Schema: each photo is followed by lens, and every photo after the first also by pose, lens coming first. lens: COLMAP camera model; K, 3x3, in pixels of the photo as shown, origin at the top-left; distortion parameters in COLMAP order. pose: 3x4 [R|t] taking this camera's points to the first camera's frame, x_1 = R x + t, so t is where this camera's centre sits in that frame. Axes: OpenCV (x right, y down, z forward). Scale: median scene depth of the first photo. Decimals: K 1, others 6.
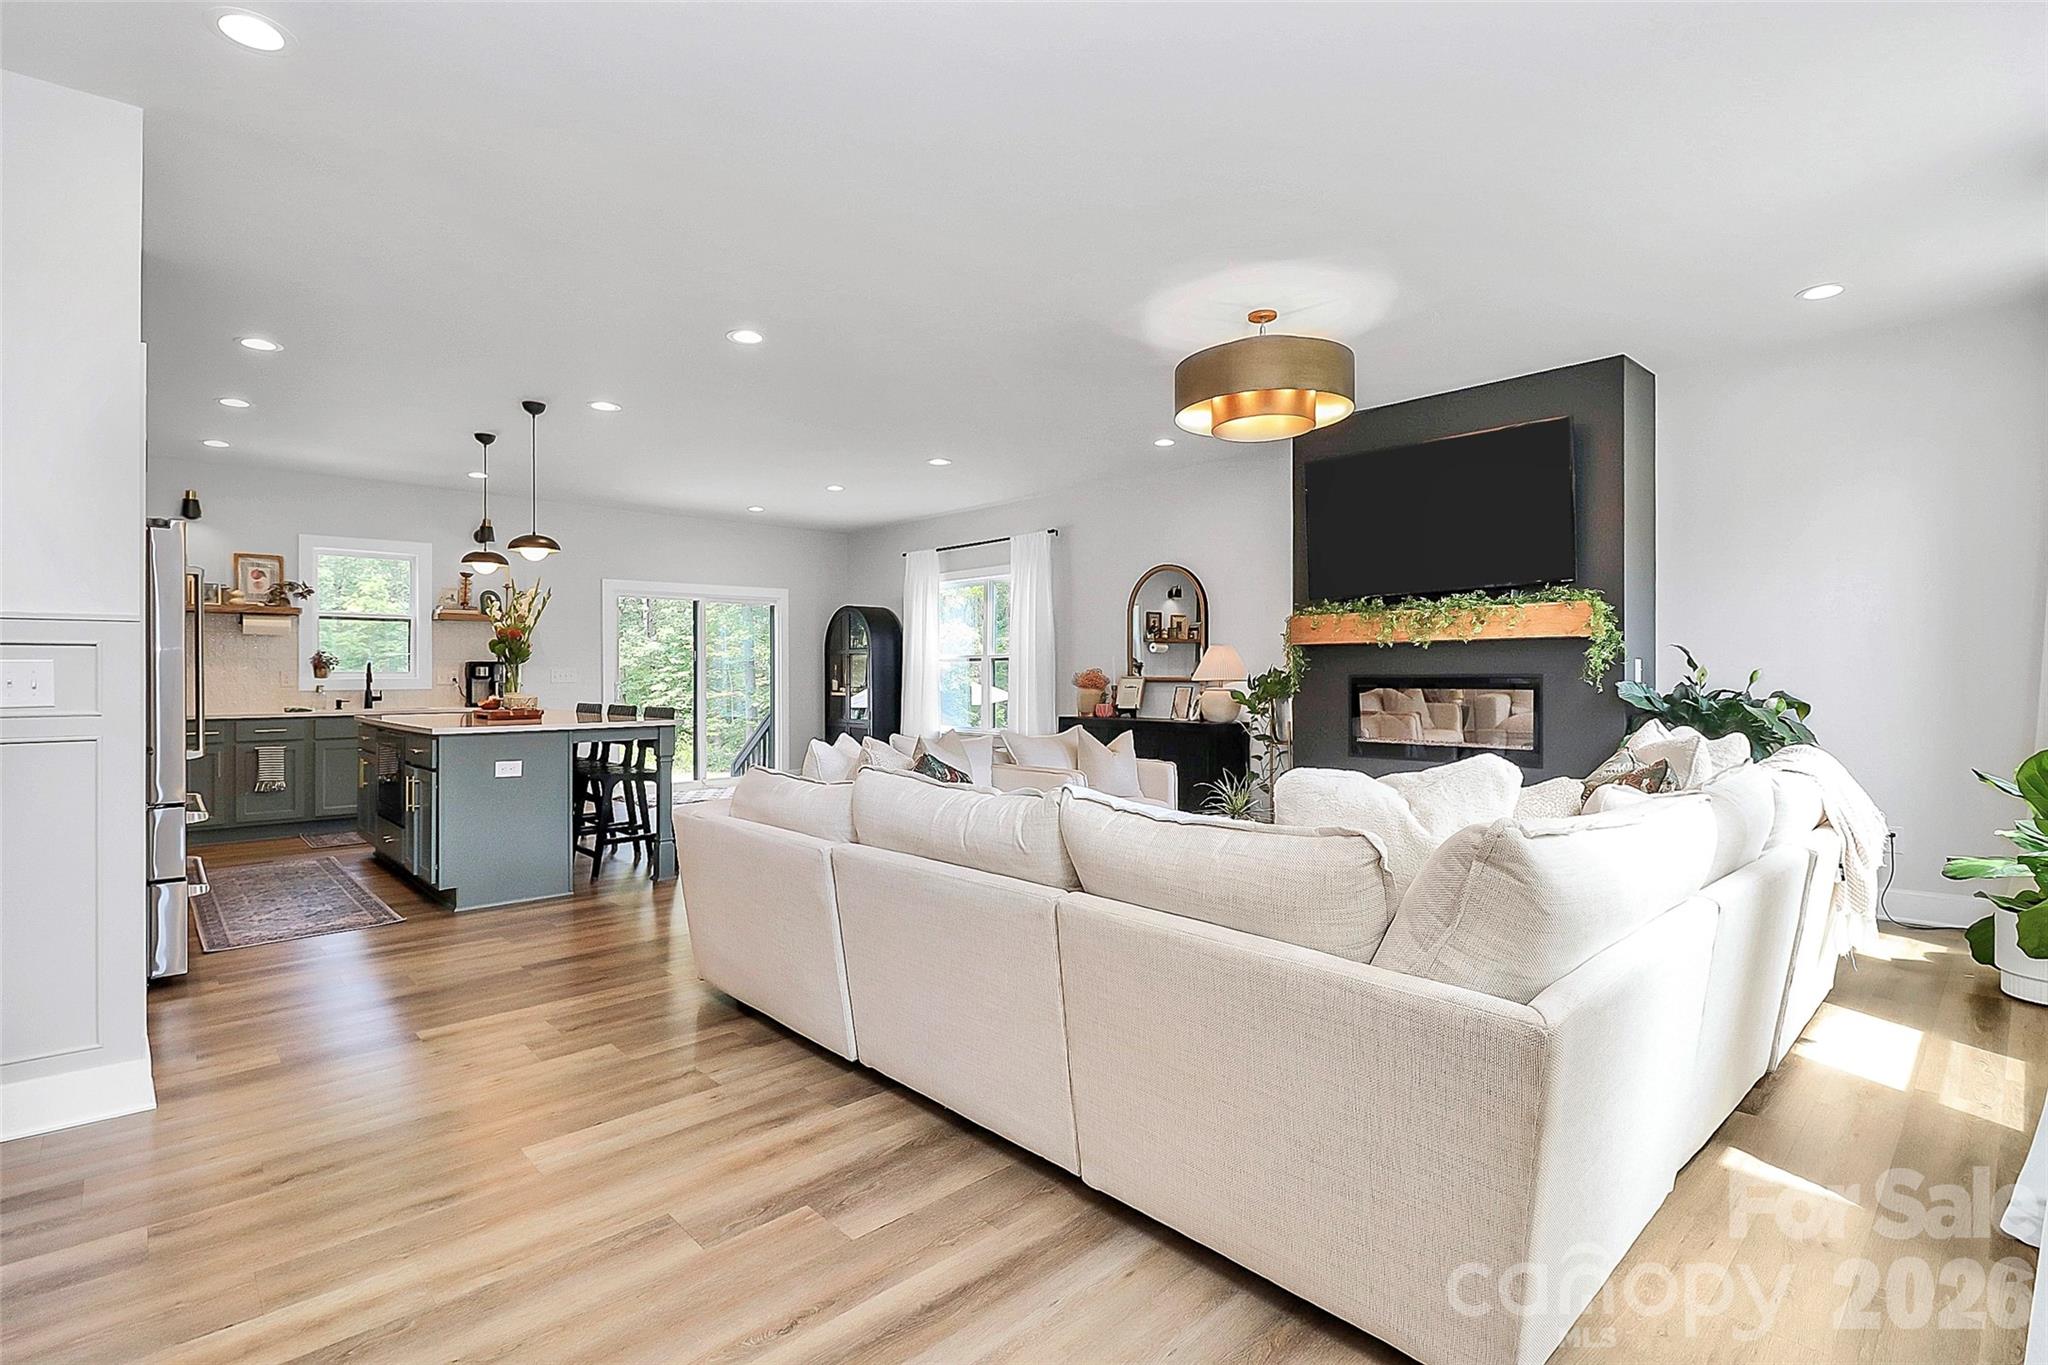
lens RADIAL K [[967.6, 0, 1041.1], [0, 967.6, 674.8], [0, 0, 1]] dist [-0.010257, -0.006775]
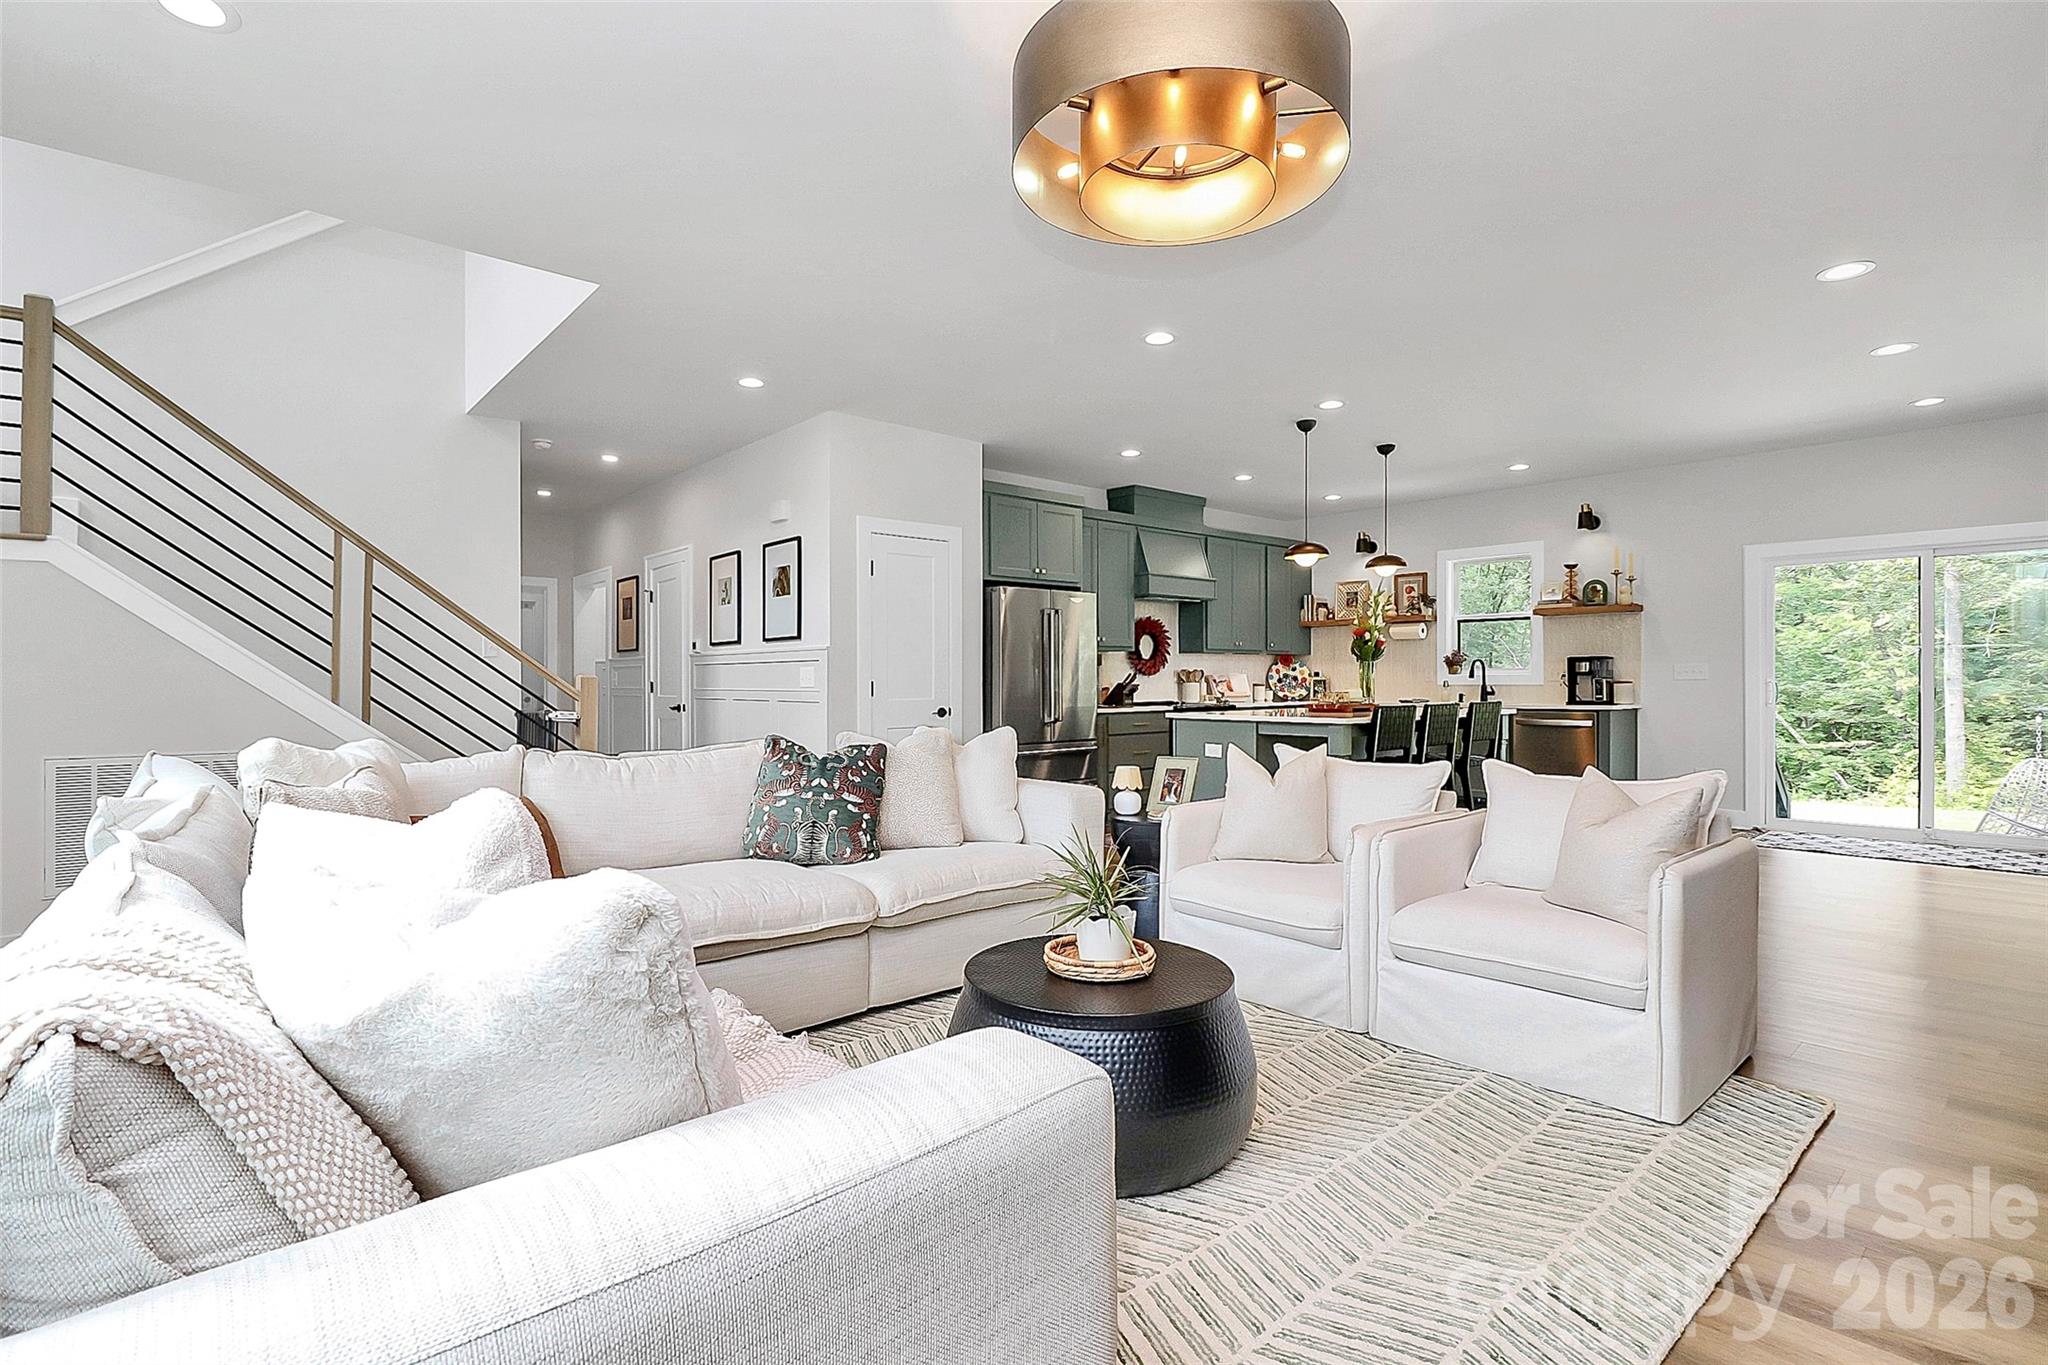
lens RADIAL K [[967.6, 0, 996.5], [0, 967.6, 701.8], [0, 0, 1]] dist [-0.010257, -0.006775]
pose [[-0.063056, 0.025883, -0.997674, 0.454293], [0.004736, 0.999660, 0.025635, 0.004403], [0.997999, -0.003109, -0.063157, 0.548677]]
